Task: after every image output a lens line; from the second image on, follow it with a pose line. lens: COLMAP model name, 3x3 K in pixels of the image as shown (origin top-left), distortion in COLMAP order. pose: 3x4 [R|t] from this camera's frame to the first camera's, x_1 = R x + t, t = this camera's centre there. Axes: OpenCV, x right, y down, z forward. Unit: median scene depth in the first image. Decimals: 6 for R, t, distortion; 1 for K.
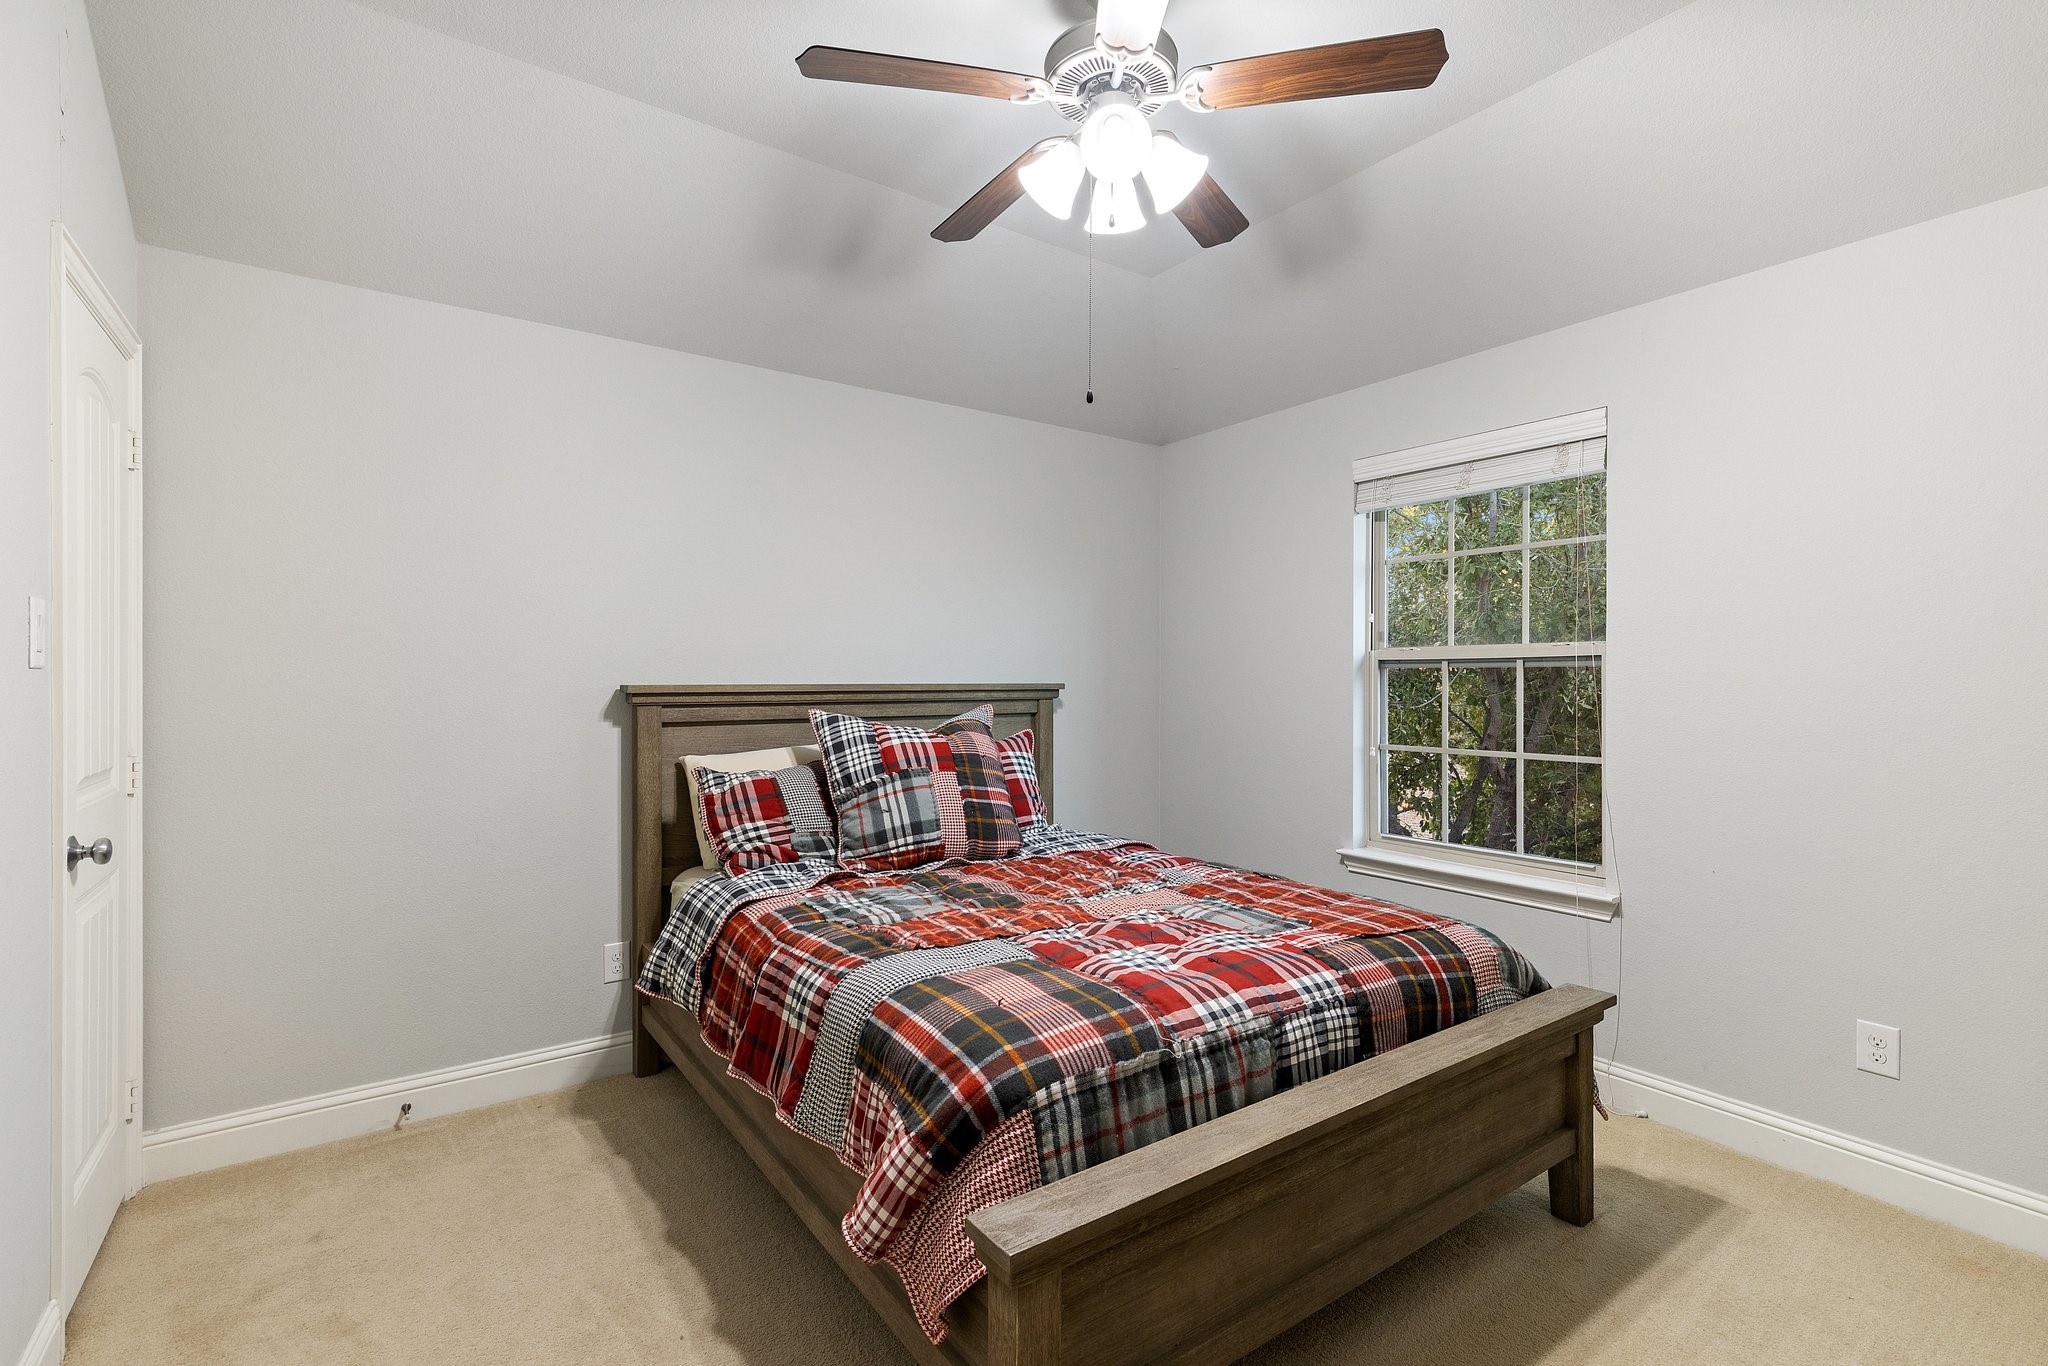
lens RADIAL K [[943.2, 0, 1029.3], [0, 943.2, 681.8], [0, 0, 1]] dist [-0.010878, -0.000221]
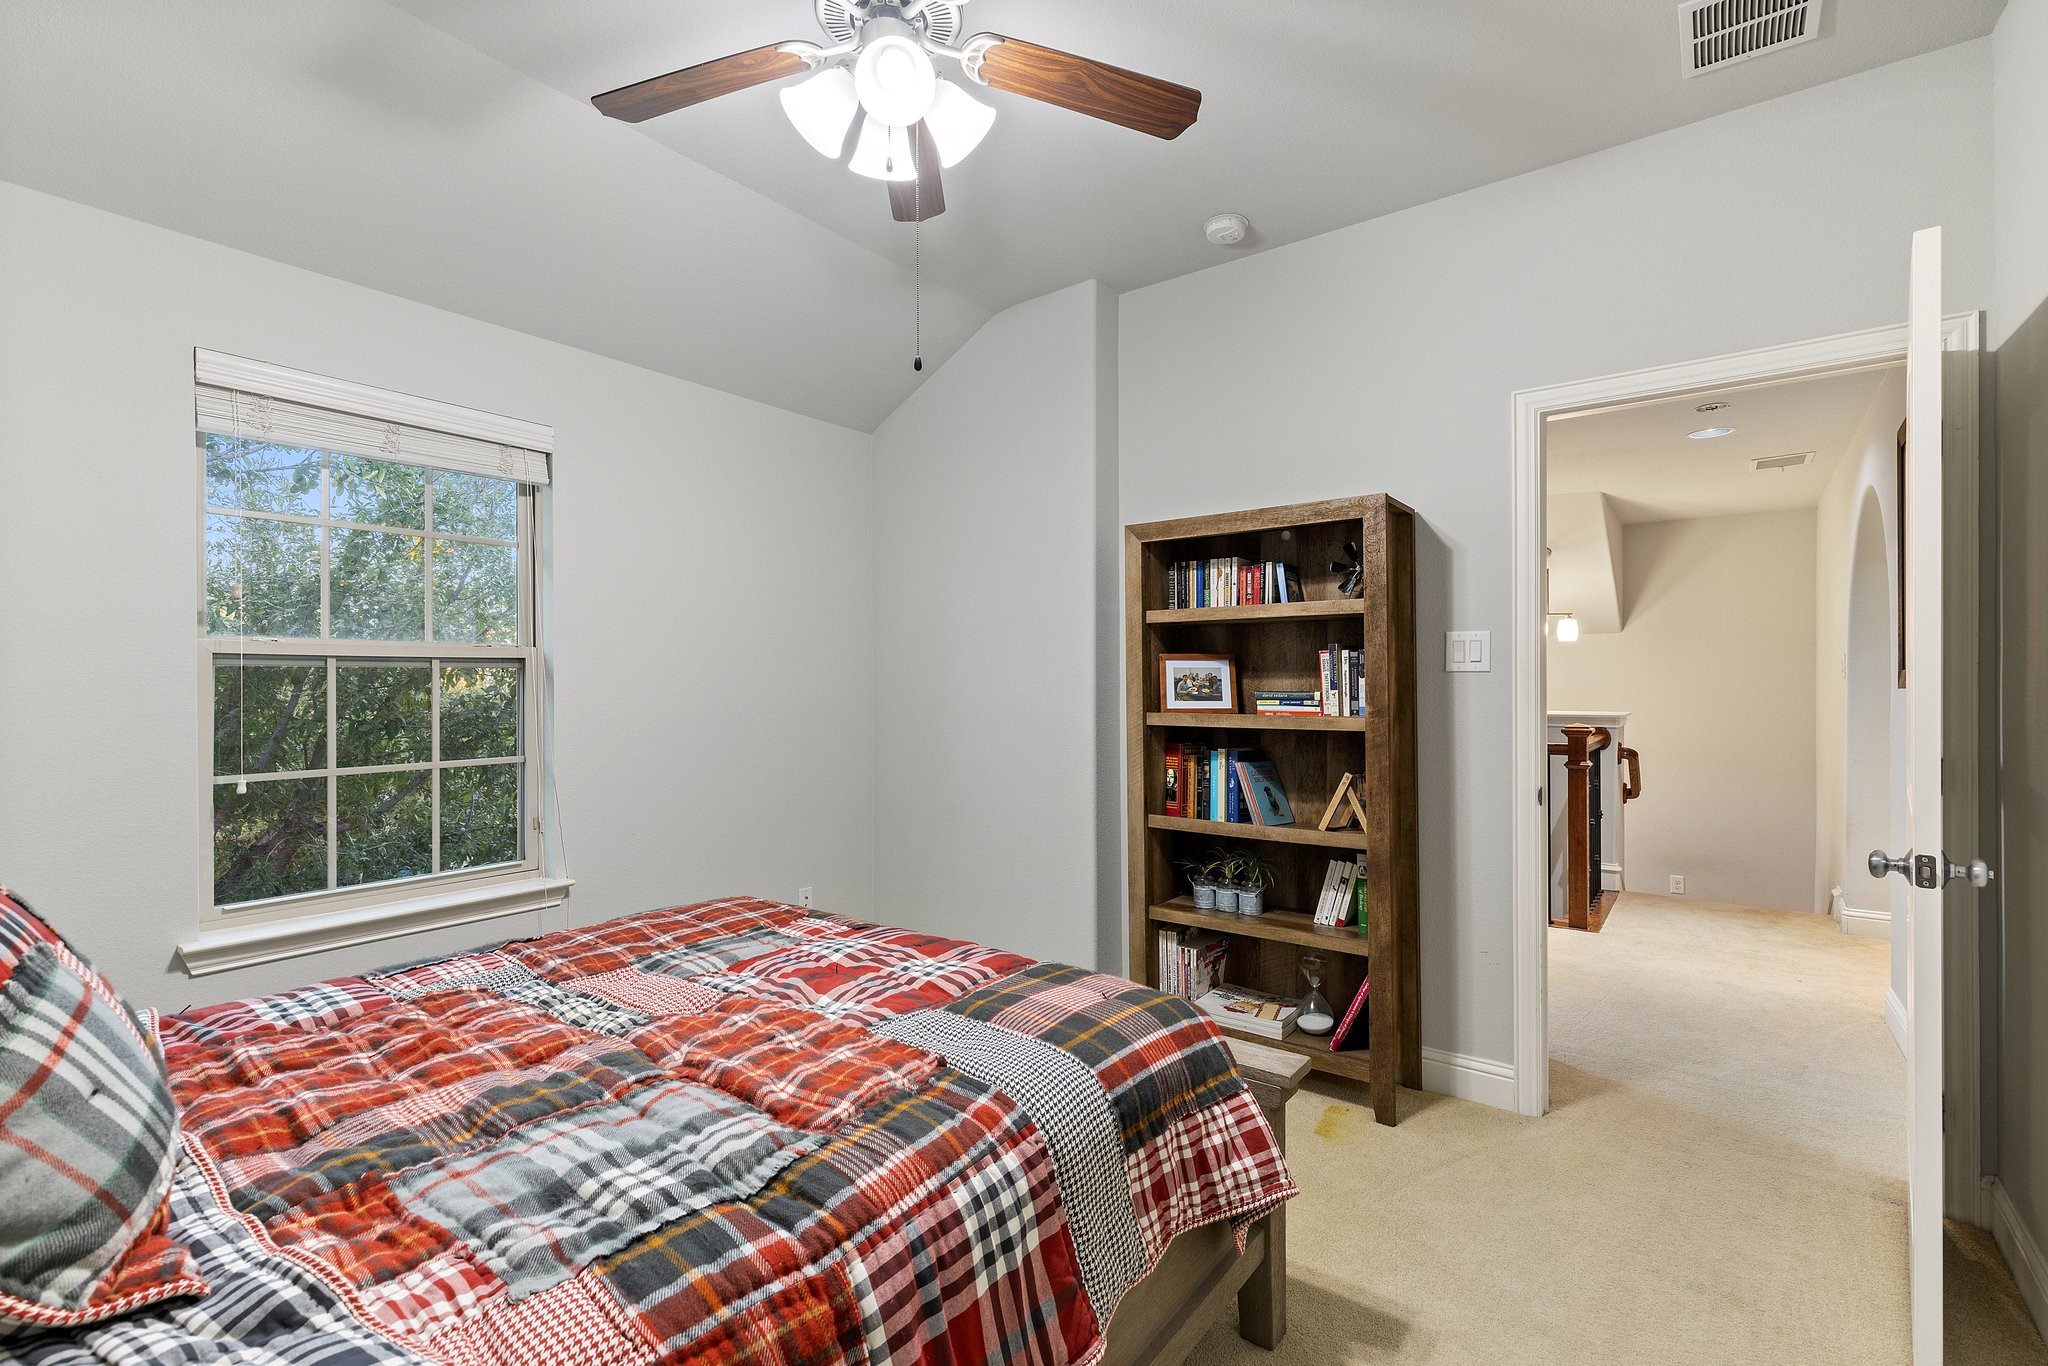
lens RADIAL K [[943.2, 0, 1021.1], [0, 943.2, 680.3], [0, 0, 1]] dist [-0.010878, -0.000221]
pose [[-0.309344, -0.000801, 0.950950, -0.729330], [0.006931, 0.999971, 0.003097, -0.002396], [-0.950925, 0.007549, -0.309329, 1.056062]]
